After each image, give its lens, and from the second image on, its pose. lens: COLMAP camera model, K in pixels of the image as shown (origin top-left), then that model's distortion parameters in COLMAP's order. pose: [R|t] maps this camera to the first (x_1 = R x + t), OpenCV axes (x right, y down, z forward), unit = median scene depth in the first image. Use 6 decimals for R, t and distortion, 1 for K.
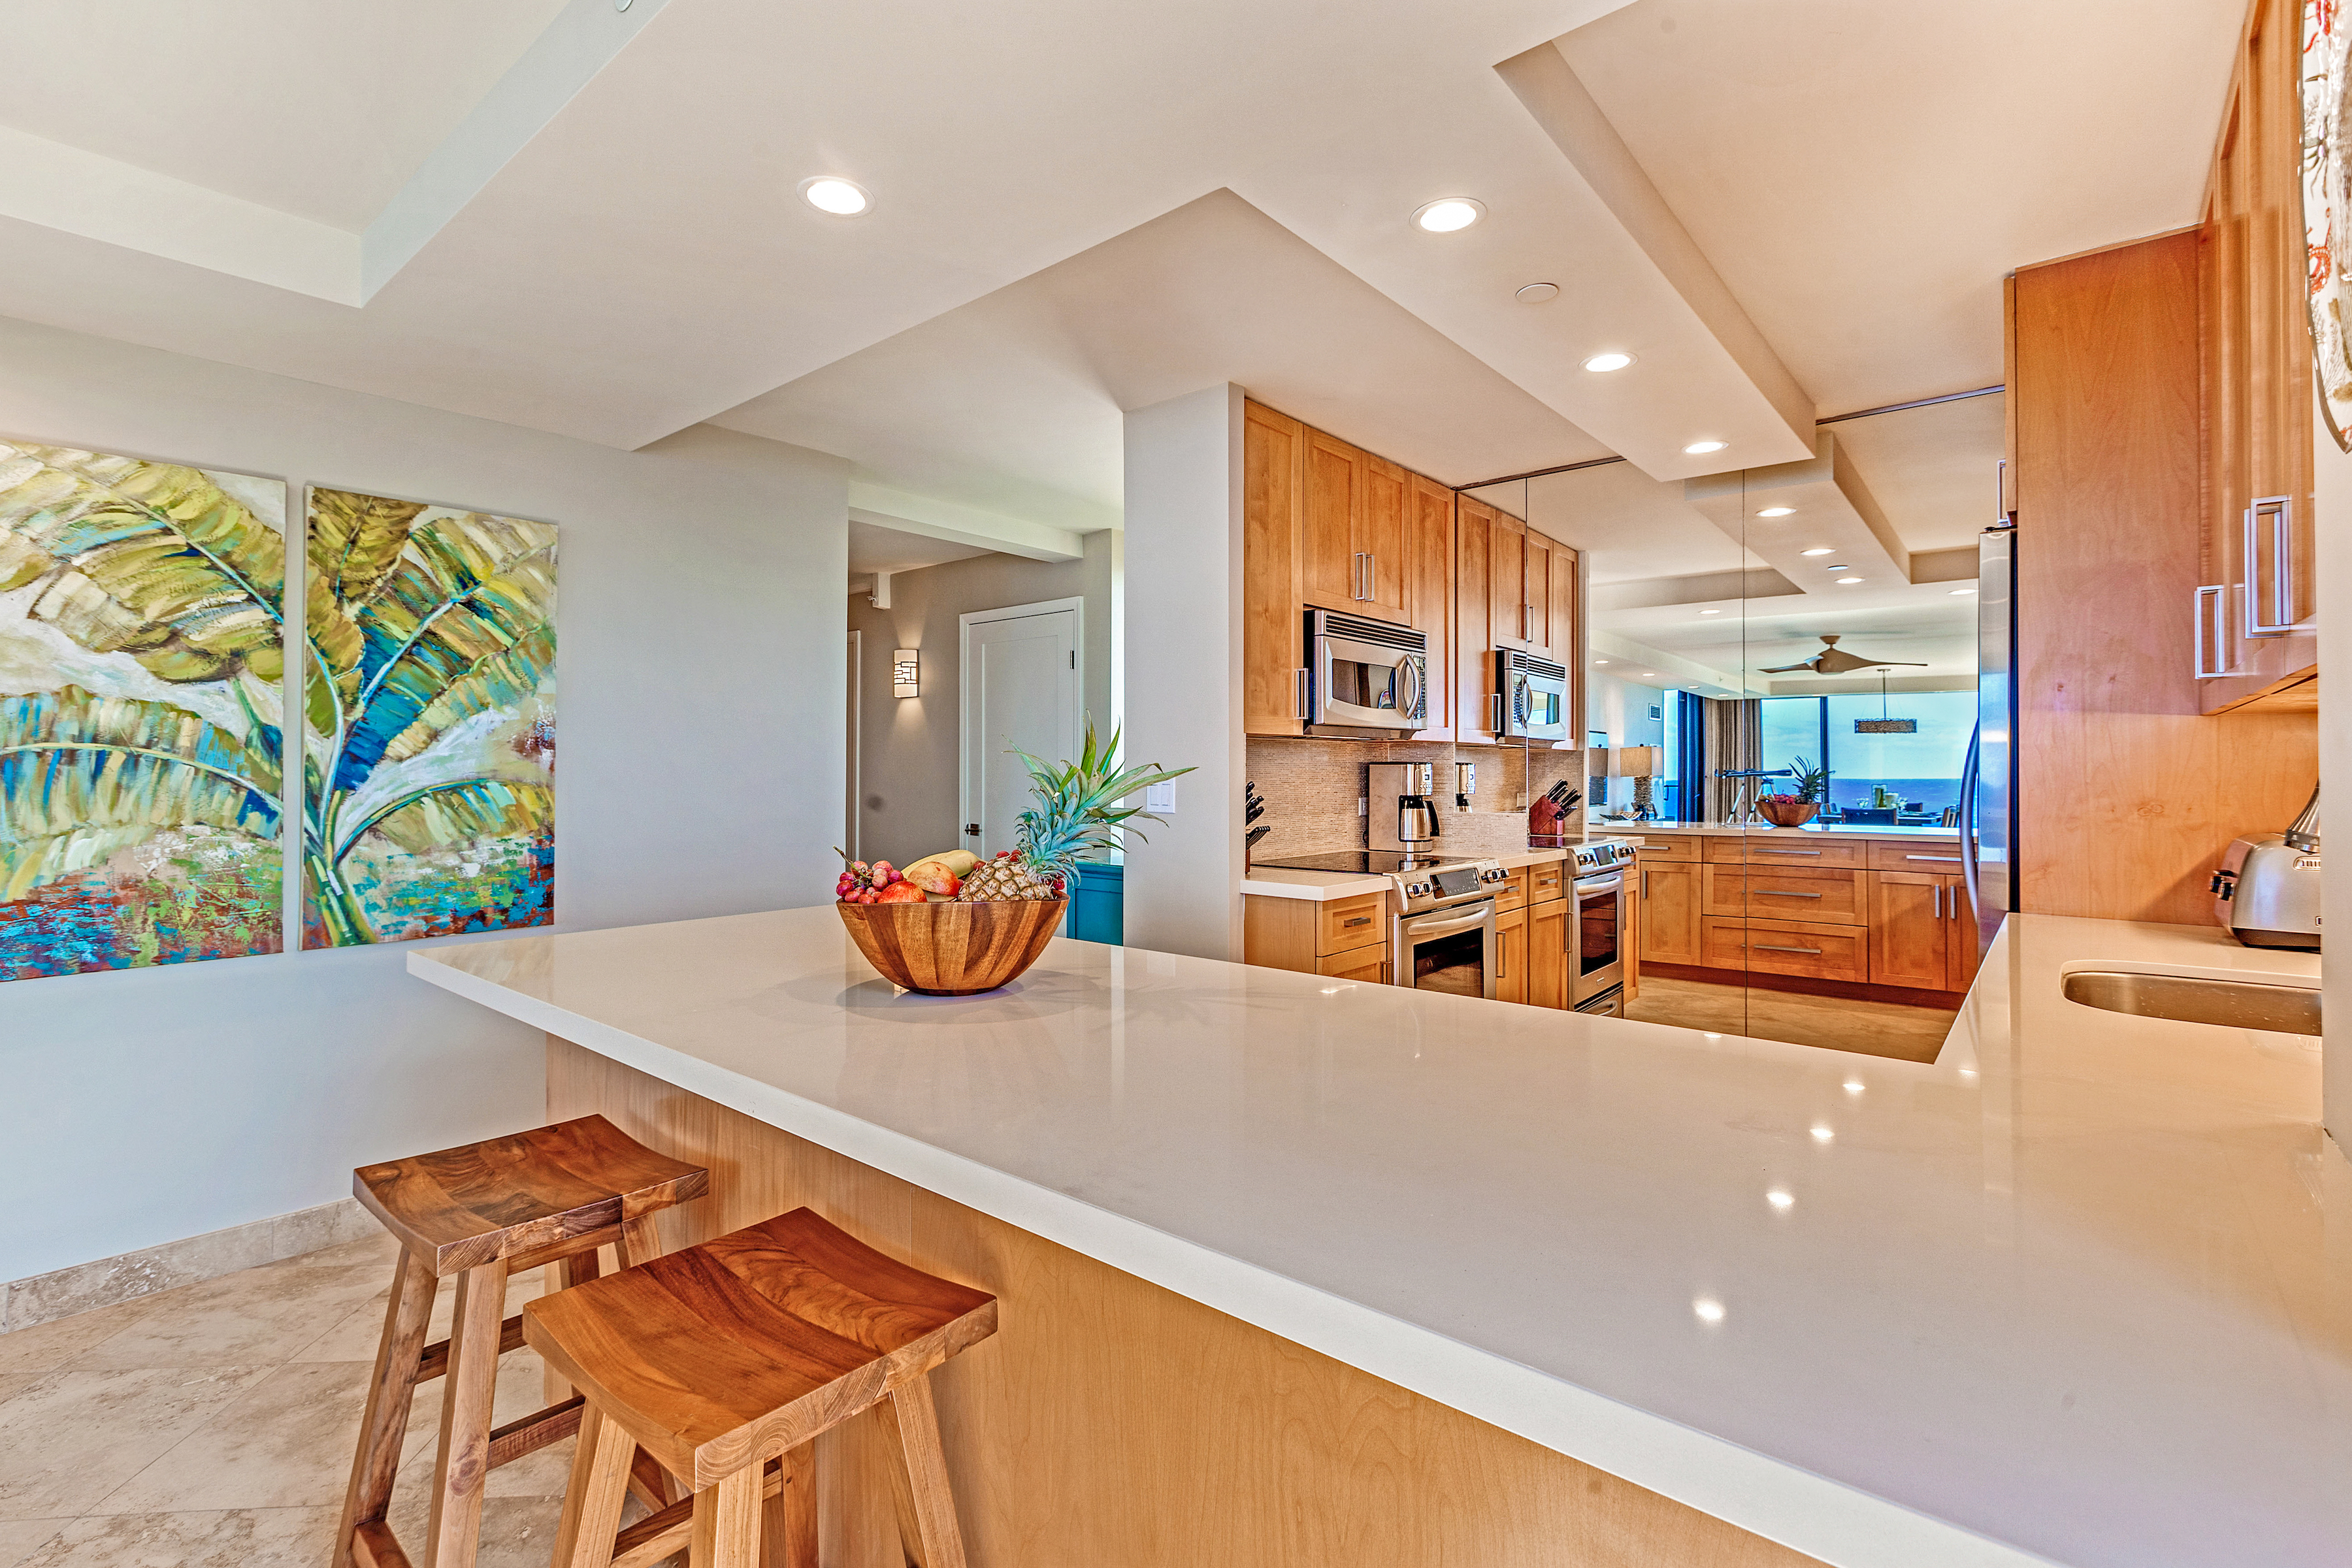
lens RADIAL K [[1067.6, 0, 1177.8], [0, 1067.6, 802.3], [0, 0, 1]] dist [0.000555, -0.000022]
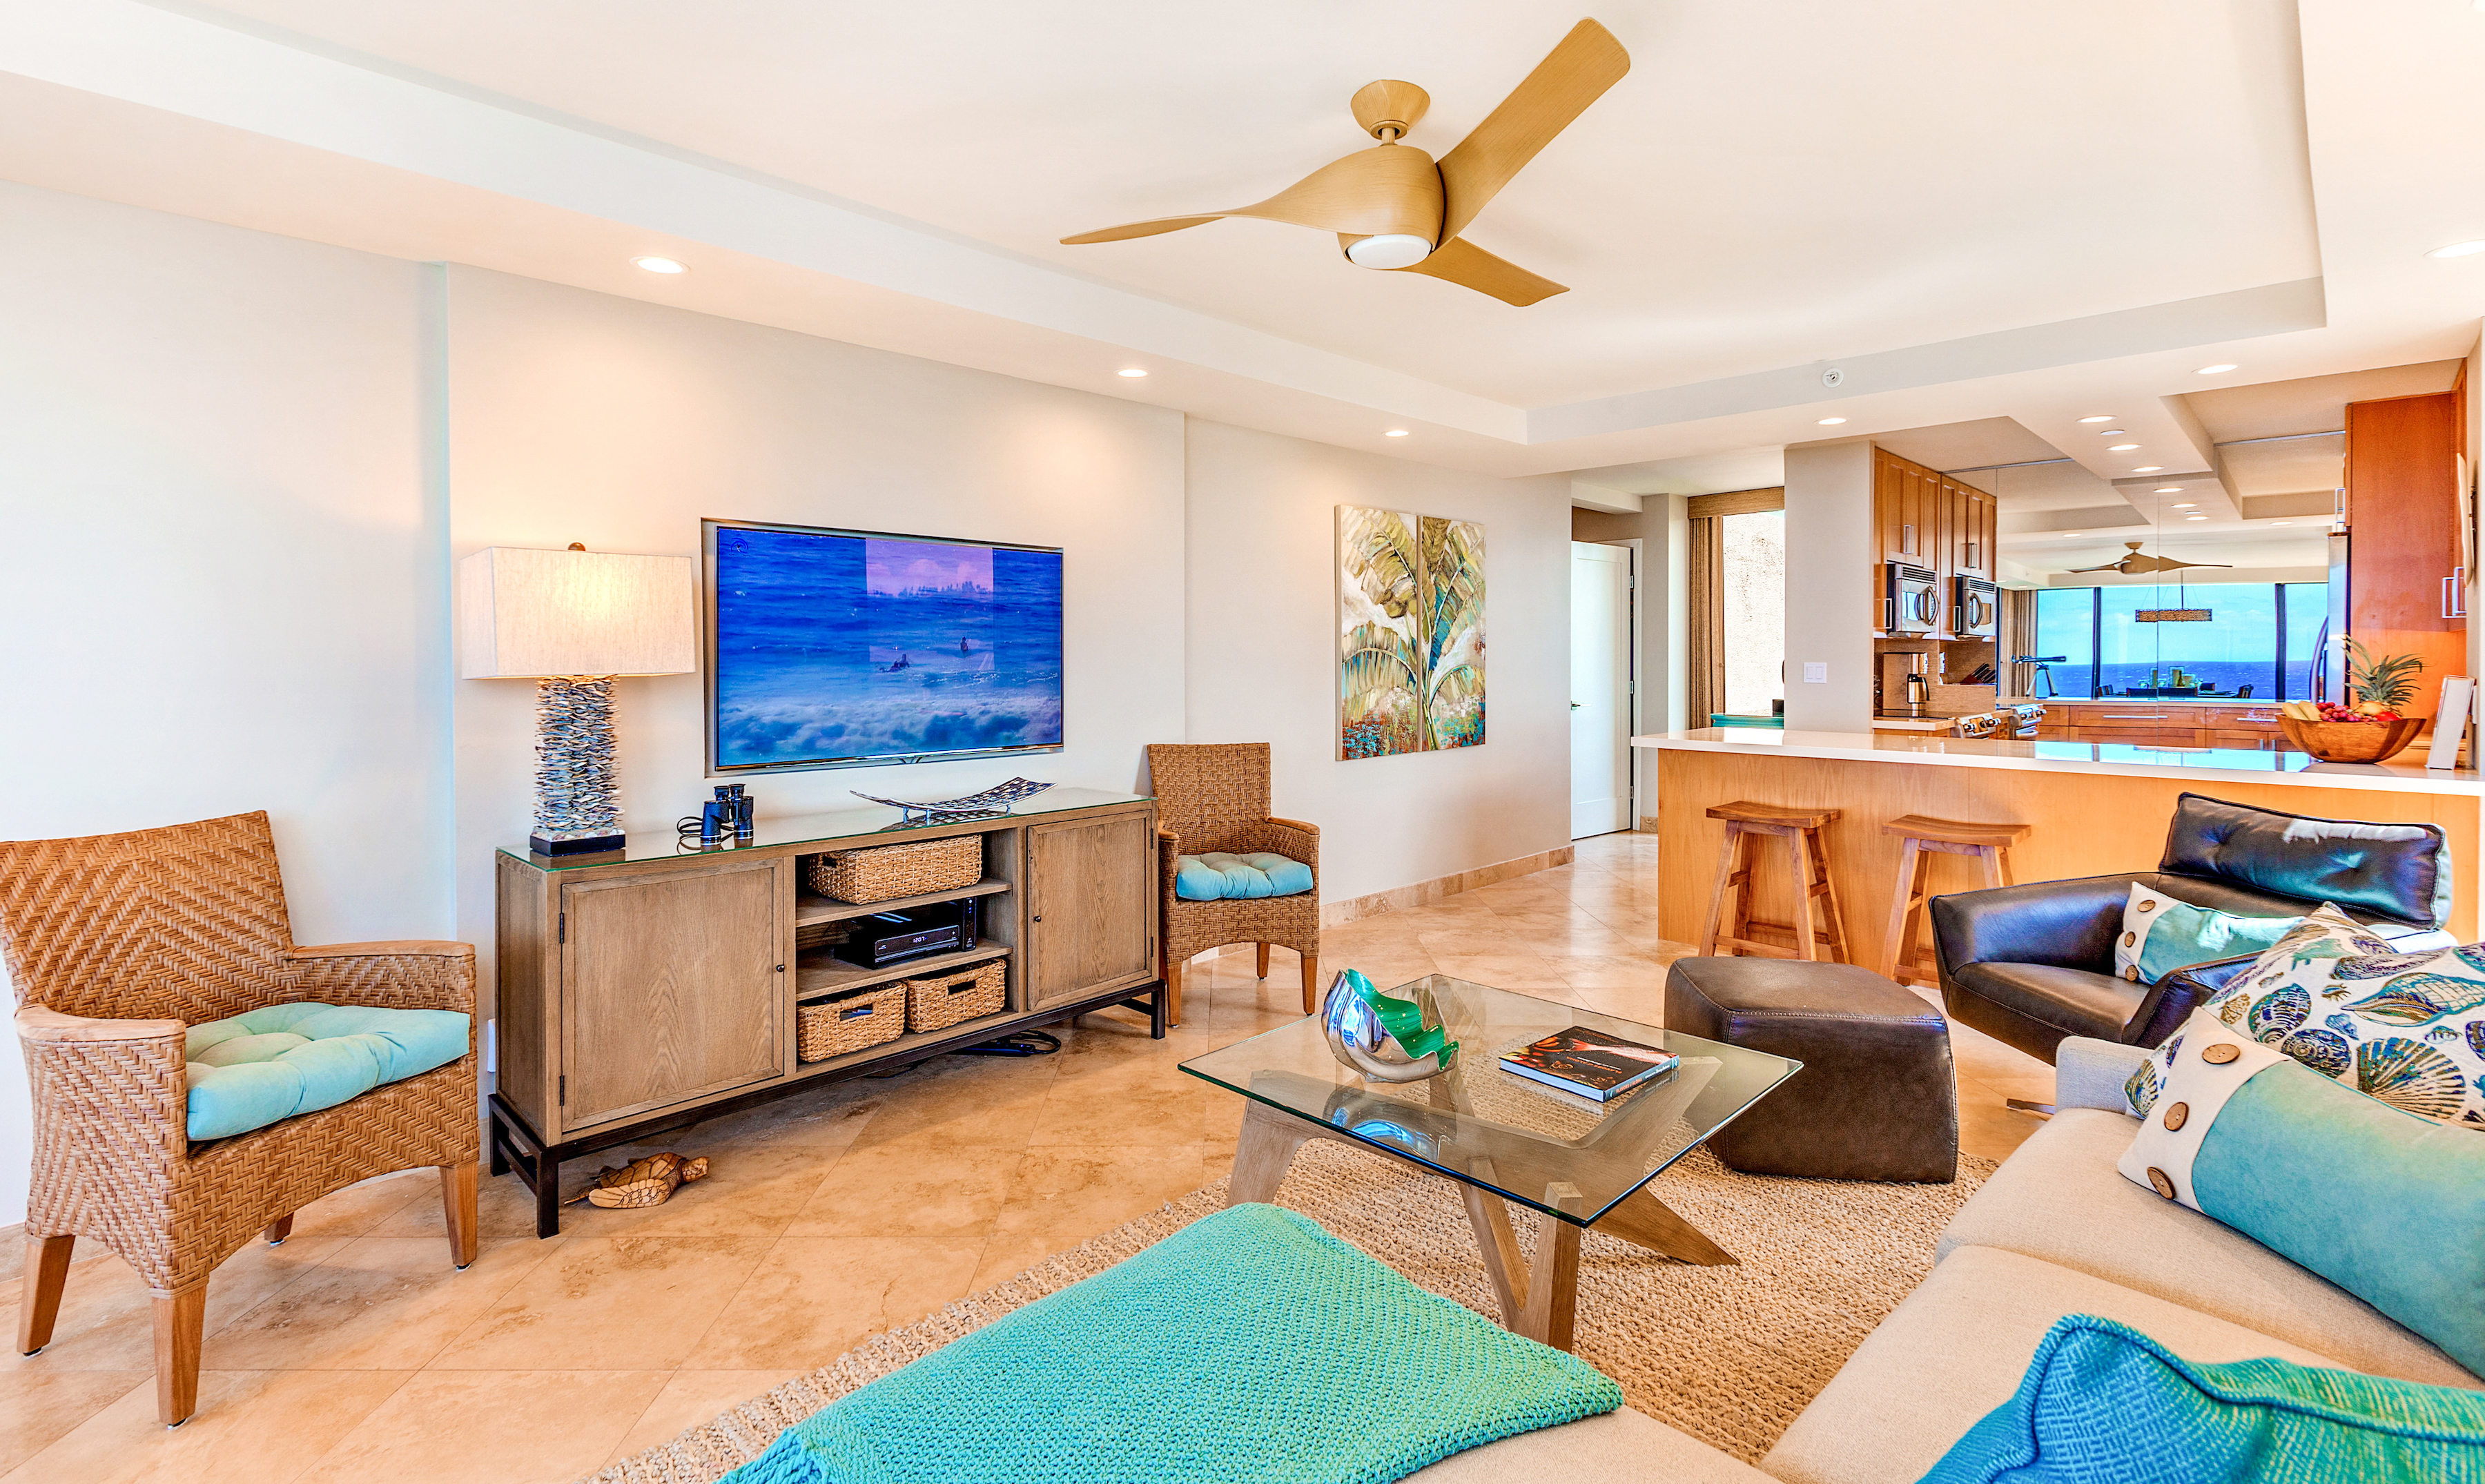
lens RADIAL K [[1127.2, 0, 1241.4], [0, 1127.2, 704.4], [0, 0, 1]] dist [-0.000231, -0.000091]
pose [[0.997654, -0.000748, -0.068450, -0.966271], [0.001625, 0.999917, 0.012764, 0.022831], [0.068434, -0.012845, 0.997573, -1.057092]]
